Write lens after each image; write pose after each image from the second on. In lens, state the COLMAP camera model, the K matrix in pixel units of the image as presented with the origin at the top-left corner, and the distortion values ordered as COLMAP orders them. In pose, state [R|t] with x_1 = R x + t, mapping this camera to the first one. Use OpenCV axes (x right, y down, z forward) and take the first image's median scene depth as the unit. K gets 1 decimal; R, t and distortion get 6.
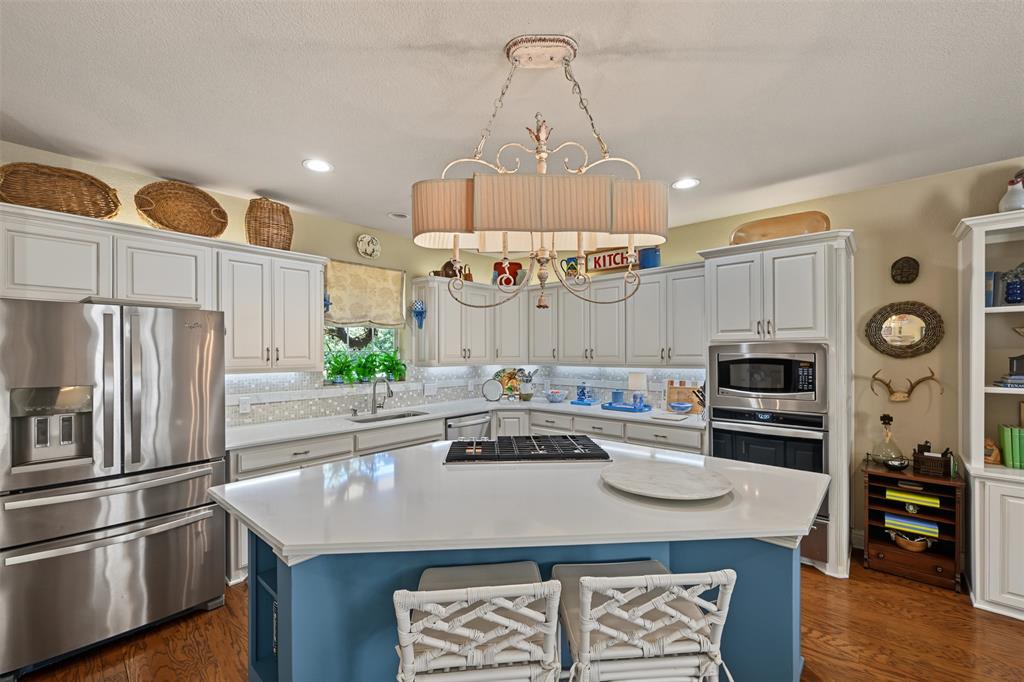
lens RADIAL K [[416.6, 0, 513.5], [0, 416.6, 342.1], [0, 0, 1]] dist [-0.000981, -0.000425]
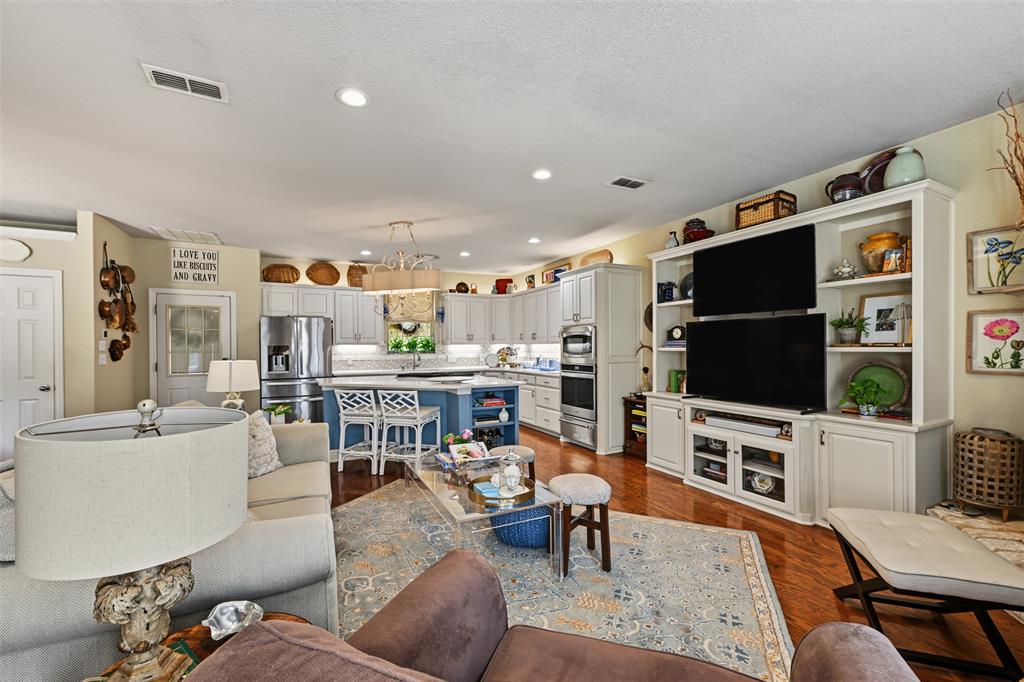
lens RADIAL K [[416.6, 0, 511.7], [0, 416.6, 345.3], [0, 0, 1]] dist [-0.000981, -0.000425]
pose [[0.931046, -0.005595, -0.364859, 0.960631], [0.013802, 0.999707, 0.019890, 0.041685], [0.364641, -0.023555, 0.930850, -0.730013]]
